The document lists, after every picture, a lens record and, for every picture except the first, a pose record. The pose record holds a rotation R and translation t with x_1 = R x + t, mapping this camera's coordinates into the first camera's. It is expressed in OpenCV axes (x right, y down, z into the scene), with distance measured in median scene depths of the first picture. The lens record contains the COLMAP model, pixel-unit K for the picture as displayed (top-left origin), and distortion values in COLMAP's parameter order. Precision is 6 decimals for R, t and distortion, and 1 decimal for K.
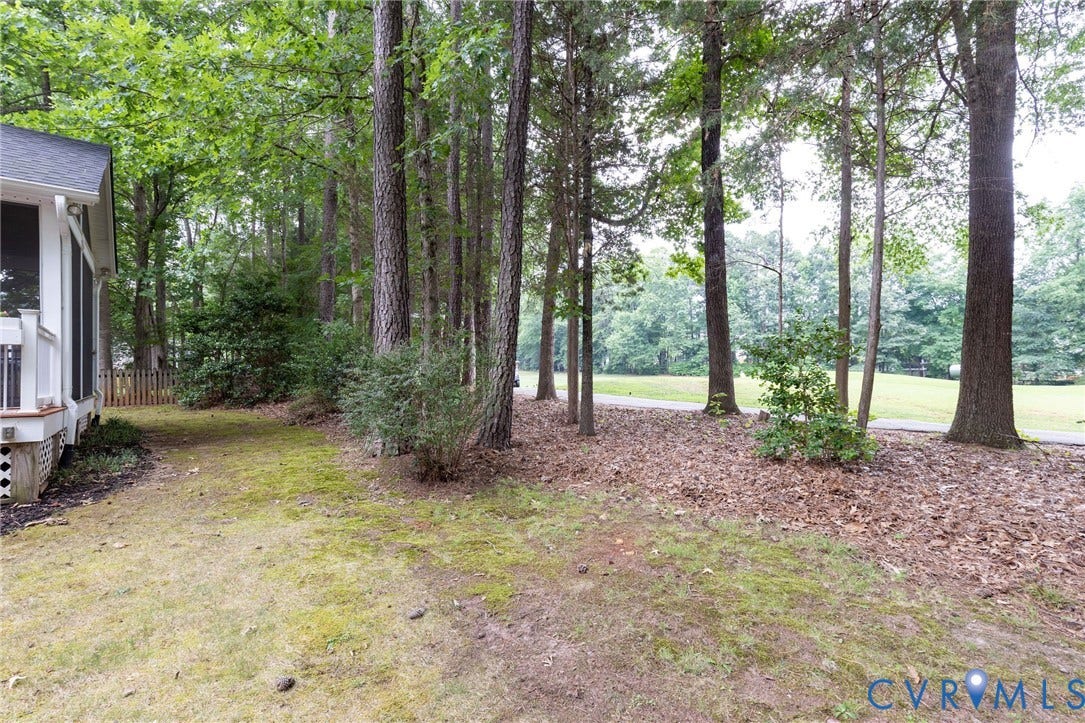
lens RADIAL K [[494.3, 0, 547.6], [0, 494.3, 362.6], [0, 0, 1]] dist [-0.029853, 0.010471]
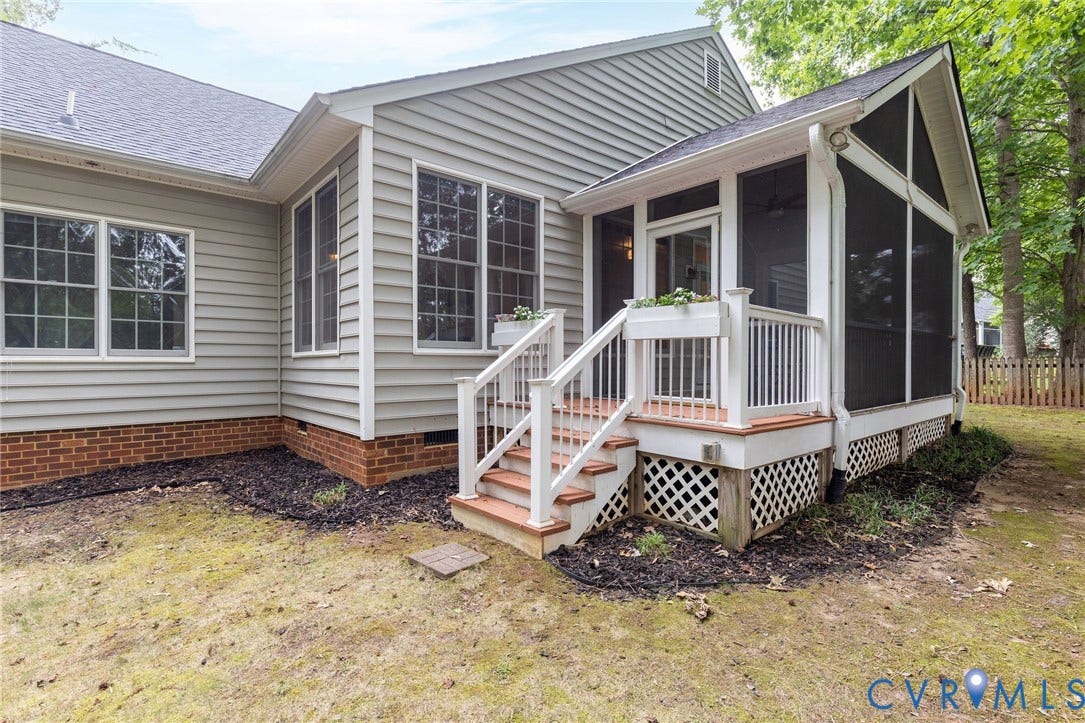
lens RADIAL K [[494.3, 0, 547.6], [0, 494.3, 362.6], [0, 0, 1]] dist [-0.029853, 0.010471]
pose [[-0.009040, 0.023503, -0.999683, -0.251623], [0.012256, 0.999651, 0.023391, -0.013036], [0.999884, -0.012041, -0.009325, 0.565666]]
